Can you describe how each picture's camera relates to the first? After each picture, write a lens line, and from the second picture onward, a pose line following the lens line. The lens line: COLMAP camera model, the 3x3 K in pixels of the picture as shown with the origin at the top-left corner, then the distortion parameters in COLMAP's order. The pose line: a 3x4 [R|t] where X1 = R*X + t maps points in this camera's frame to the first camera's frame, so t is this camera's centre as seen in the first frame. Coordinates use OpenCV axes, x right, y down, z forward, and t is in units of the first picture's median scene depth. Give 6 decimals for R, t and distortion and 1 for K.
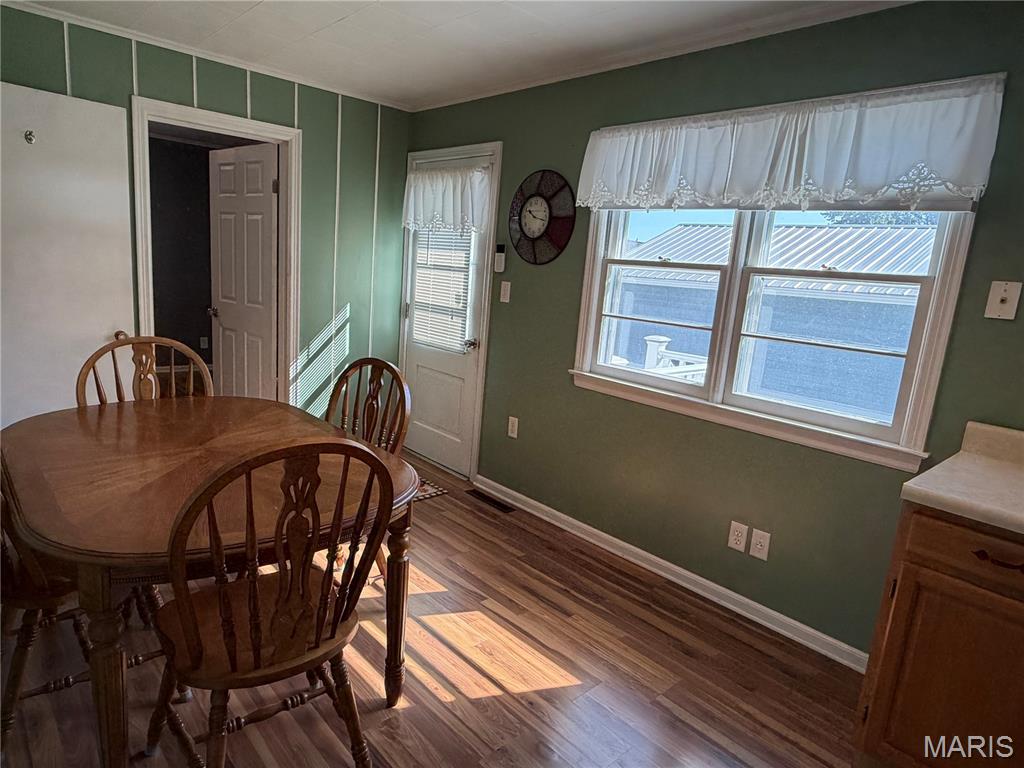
lens RADIAL K [[614.3, 0, 508.7], [0, 614.3, 387.3], [0, 0, 1]] dist [-0.001298, 0.000452]
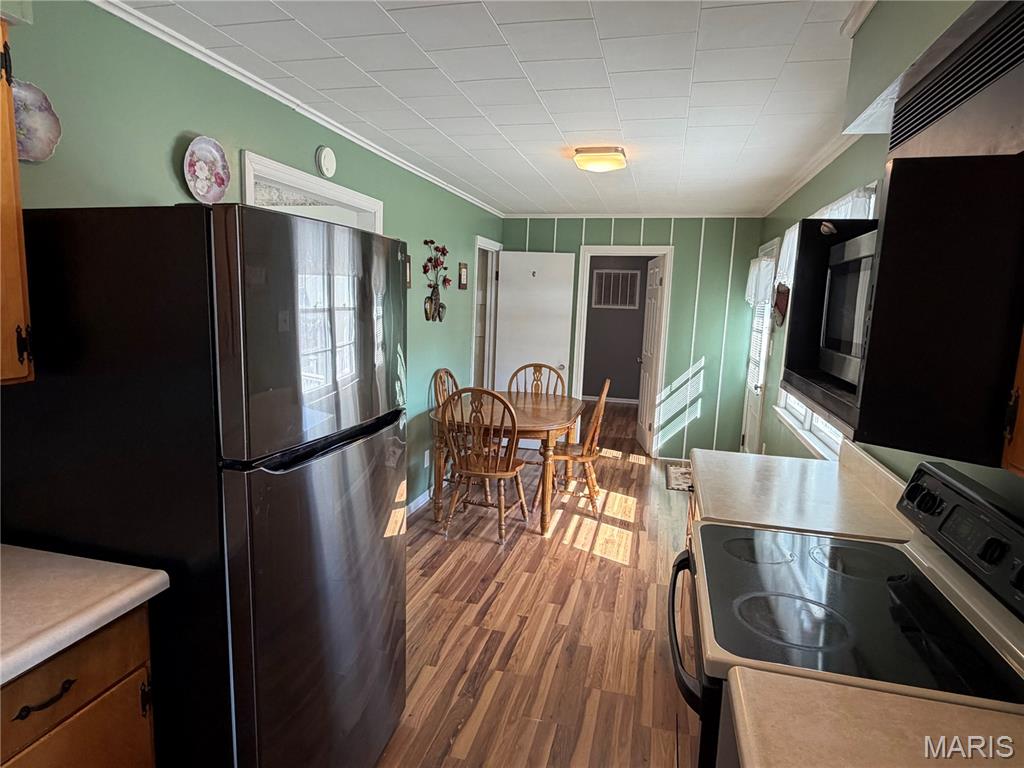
lens RADIAL K [[614.3, 0, 508.7], [0, 614.3, 387.3], [0, 0, 1]] dist [-0.001298, 0.000452]
pose [[0.551603, 0.060076, -0.831941, 1.148966], [-0.153739, 0.987637, -0.030615, 0.080813], [0.819816, 0.144789, 0.554020, -0.258596]]
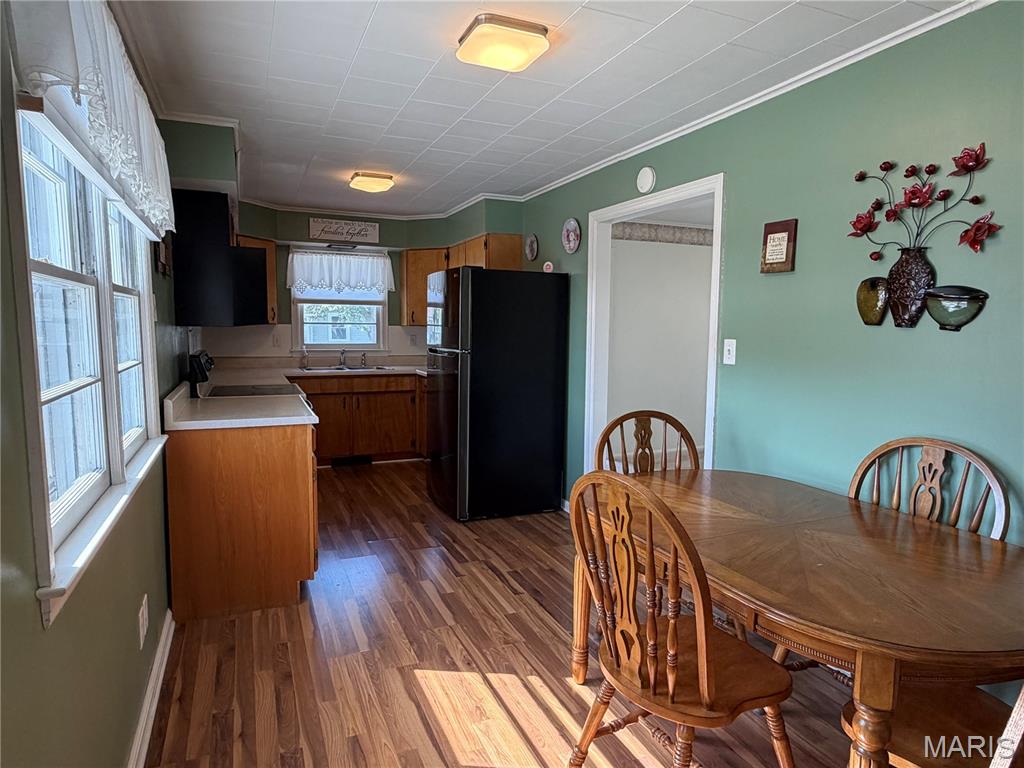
lens RADIAL K [[614.3, 0, 508.7], [0, 614.3, 387.3], [0, 0, 1]] dist [-0.001298, 0.000452]
pose [[-0.941652, -0.123392, 0.313155, -0.287561], [-0.021734, 0.950729, 0.309261, -0.316416], [-0.335886, 0.284410, -0.897937, 1.552902]]
